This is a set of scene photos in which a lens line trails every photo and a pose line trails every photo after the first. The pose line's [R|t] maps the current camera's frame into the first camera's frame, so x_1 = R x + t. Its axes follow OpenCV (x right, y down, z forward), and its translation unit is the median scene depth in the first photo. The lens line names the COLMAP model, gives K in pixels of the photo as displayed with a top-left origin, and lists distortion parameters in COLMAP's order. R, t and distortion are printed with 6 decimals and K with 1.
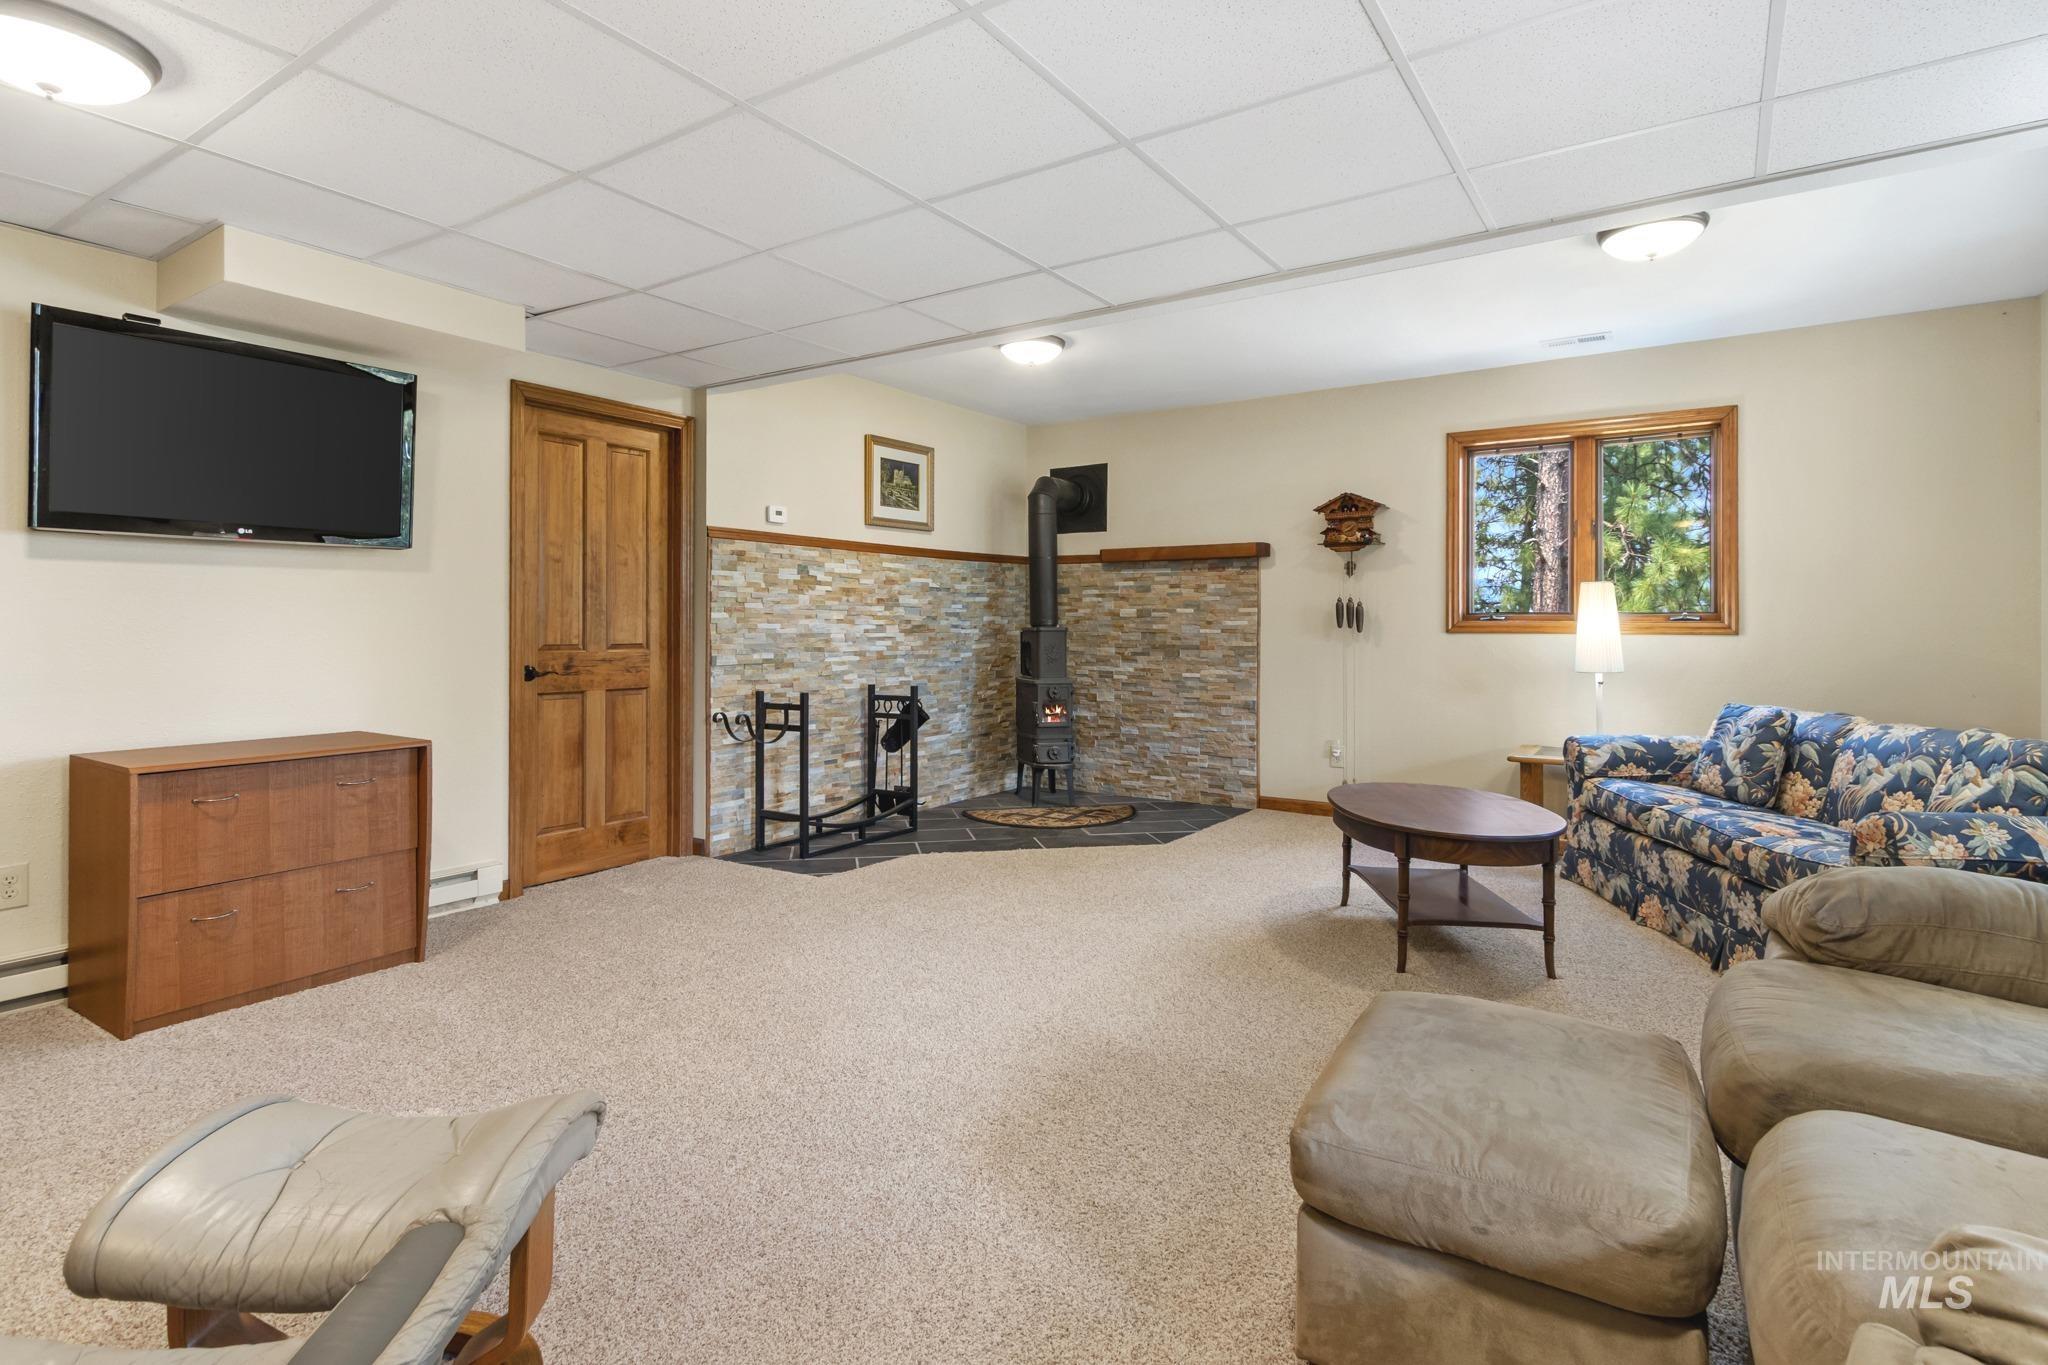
lens RADIAL K [[1021.7, 0, 1025.6], [0, 1021.7, 641.5], [0, 0, 1]] dist [-0.000499, -0.000236]
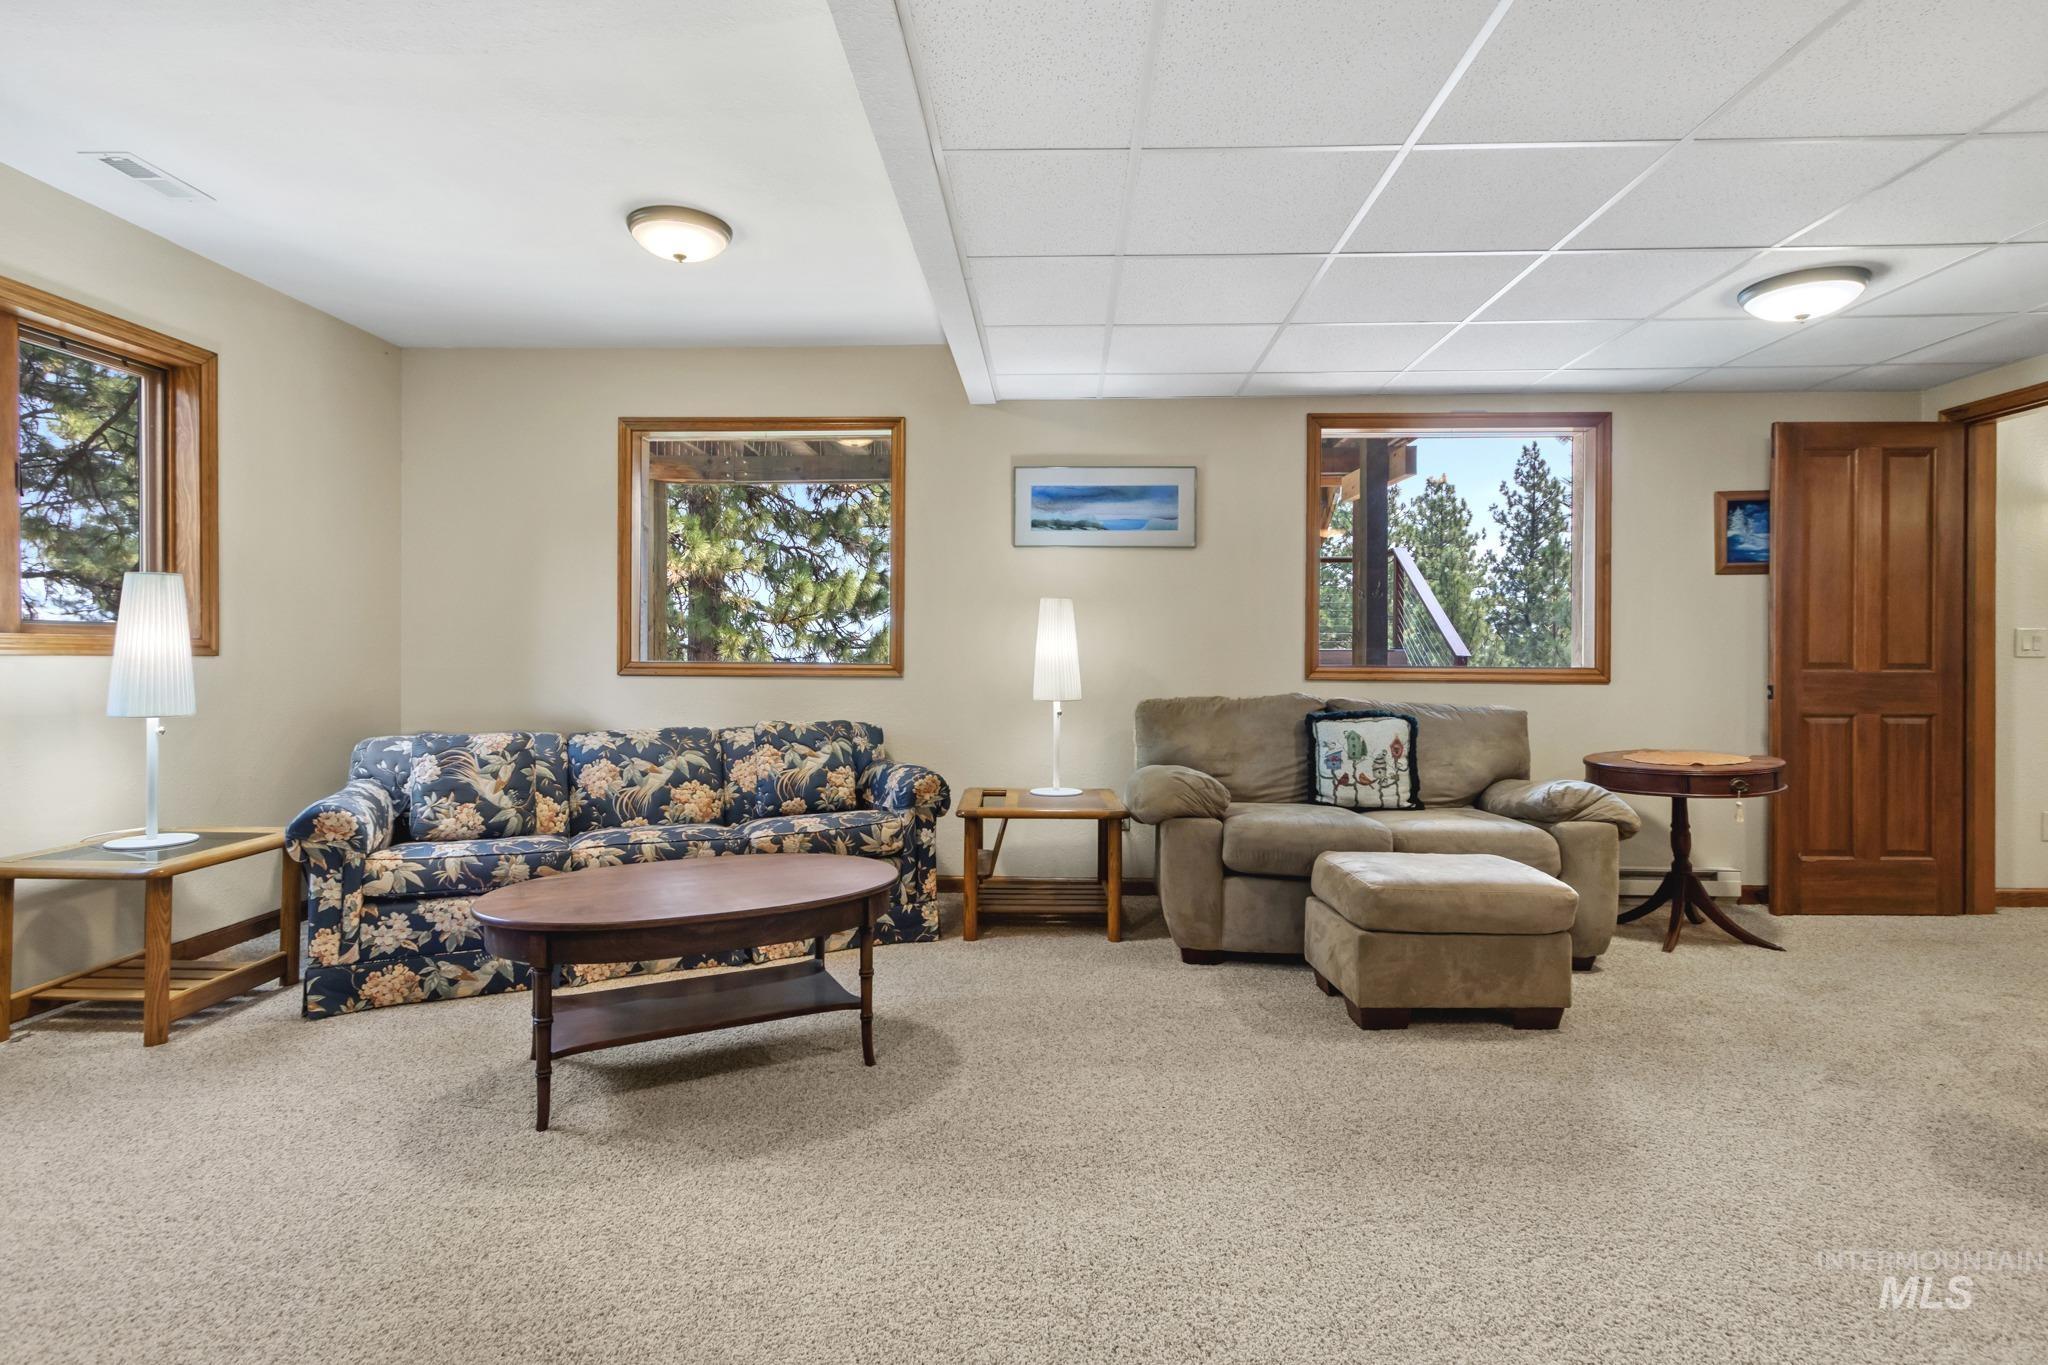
lens RADIAL K [[1021.7, 0, 1025.6], [0, 1021.7, 641.5], [0, 0, 1]] dist [-0.000499, -0.000236]
pose [[-0.526034, 0.001879, 0.850462, -0.328164], [0.006347, 0.999978, 0.001716, -0.016698], [-0.850440, 0.006301, -0.526034, 1.085231]]
